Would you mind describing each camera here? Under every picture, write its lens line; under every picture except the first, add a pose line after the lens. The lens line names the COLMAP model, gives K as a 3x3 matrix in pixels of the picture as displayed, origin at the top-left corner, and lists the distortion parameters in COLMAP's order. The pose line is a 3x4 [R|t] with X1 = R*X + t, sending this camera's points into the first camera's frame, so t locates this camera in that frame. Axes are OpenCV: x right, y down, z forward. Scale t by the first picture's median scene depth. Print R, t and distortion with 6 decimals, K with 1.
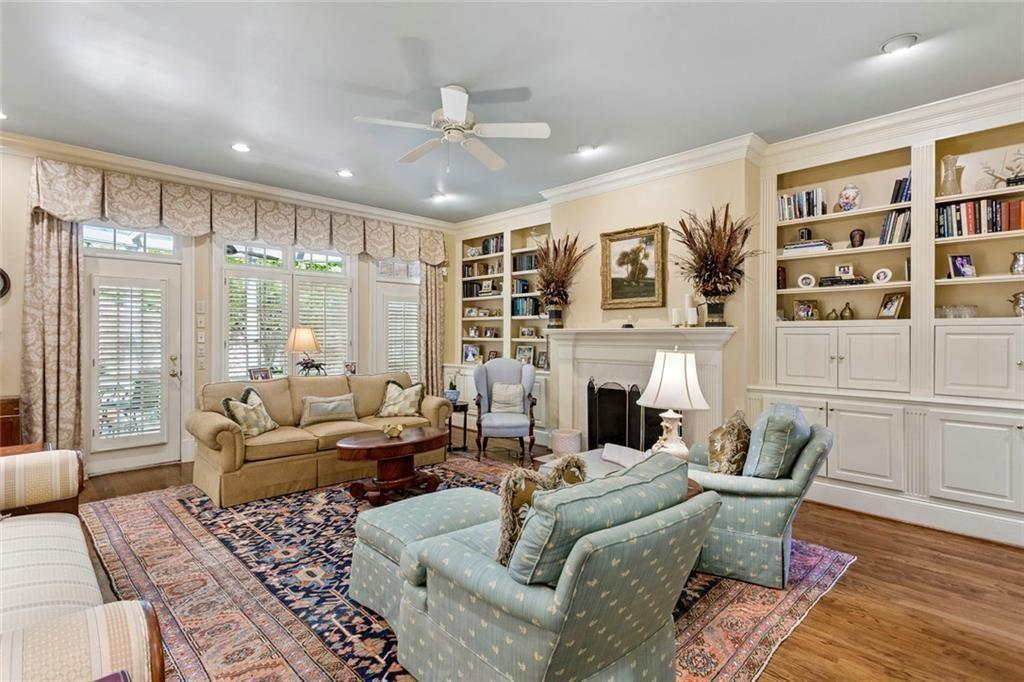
lens RADIAL K [[484.8, 0, 505.3], [0, 484.8, 338.4], [0, 0, 1]] dist [-0.002033, 0.002884]
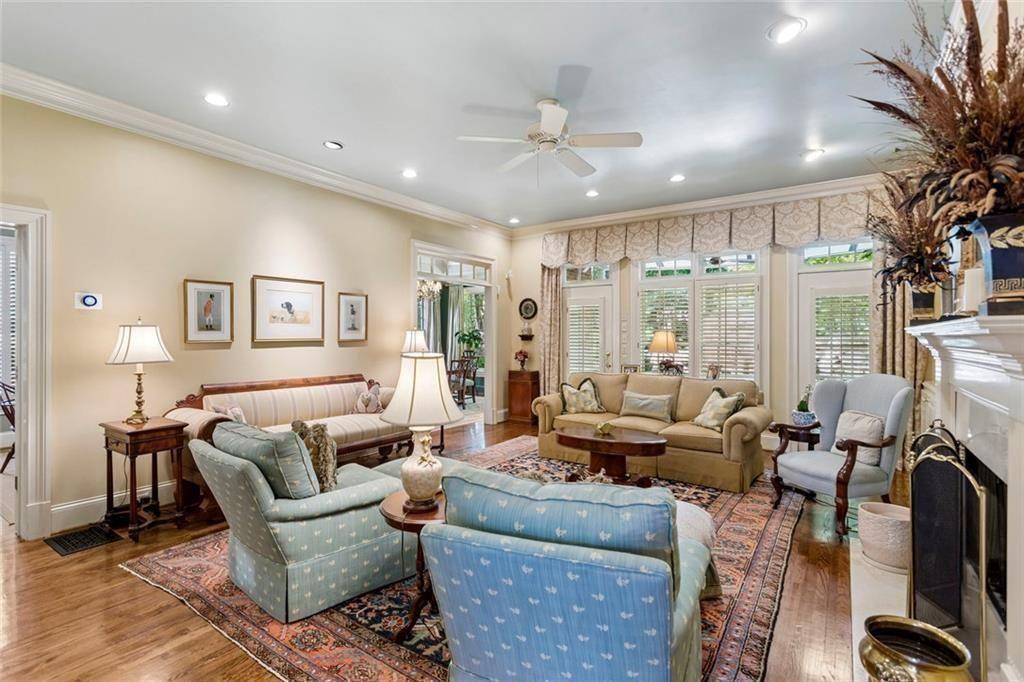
lens RADIAL K [[484.8, 0, 522.9], [0, 484.8, 337.4], [0, 0, 1]] dist [-0.002033, 0.002884]
pose [[0.195051, 0.001241, -0.980792, 0.830219], [-0.010632, 0.999943, -0.000849, -0.003135], [0.980736, 0.010593, 0.195053, 0.670816]]
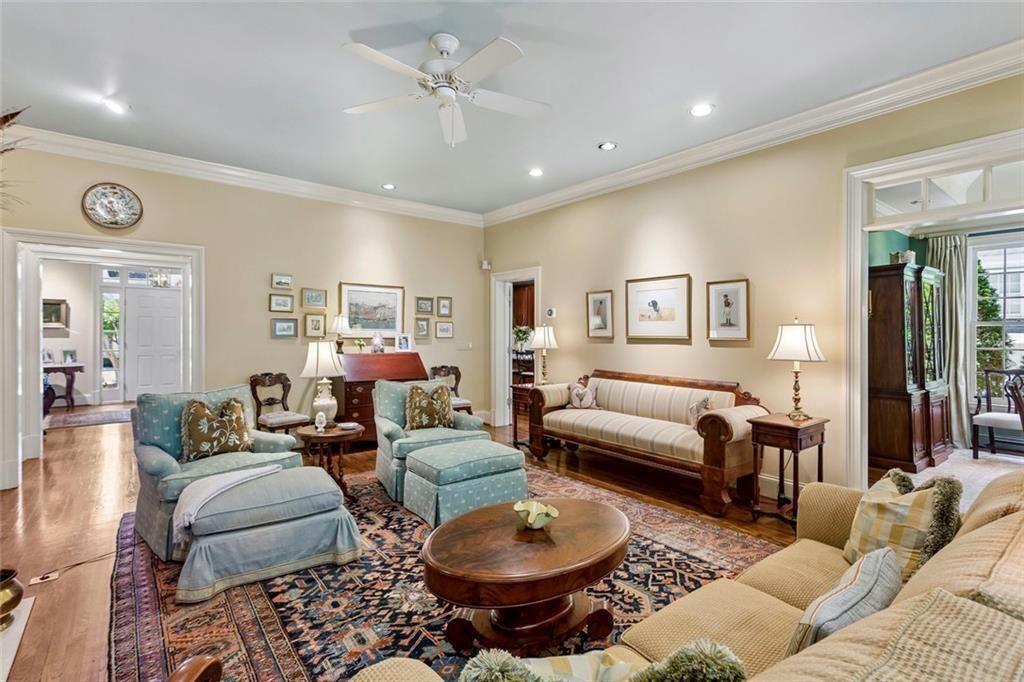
lens RADIAL K [[484.8, 0, 508.1], [0, 484.8, 333.1], [0, 0, 1]] dist [-0.002033, 0.002884]
pose [[-0.994128, -0.008117, 0.107906, -0.273493], [-0.007234, 0.999937, 0.008575, -0.010223], [-0.107969, 0.007744, -0.994124, 1.646227]]
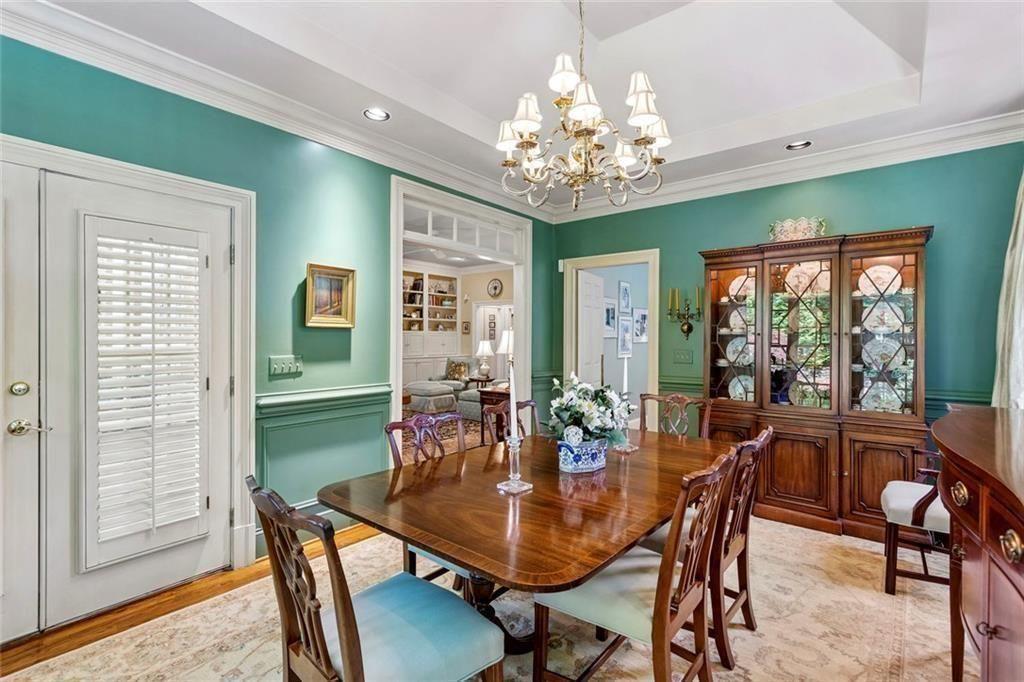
lens RADIAL K [[484.8, 0, 513.2], [0, 484.8, 338.8], [0, 0, 1]] dist [-0.002033, 0.002884]
pose [[-0.119355, -0.004329, 0.992842, -2.212004], [0.003721, 0.999982, 0.004807, -0.002701], [-0.992845, 0.004268, -0.119337, 0.807019]]
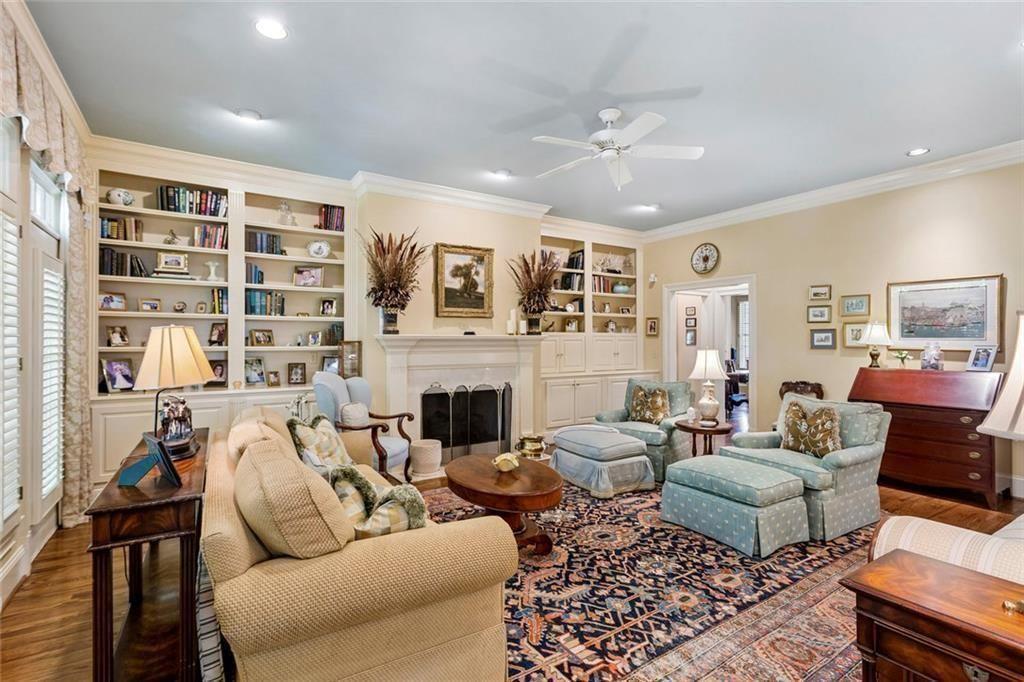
lens RADIAL K [[484.8, 0, 505.6], [0, 484.8, 340.7], [0, 0, 1]] dist [-0.002033, 0.002884]
pose [[0.215478, -0.001066, 0.976508, -1.078389], [0.009045, 0.999959, -0.000904, -0.008797], [-0.976467, 0.009028, 0.215478, 0.895478]]
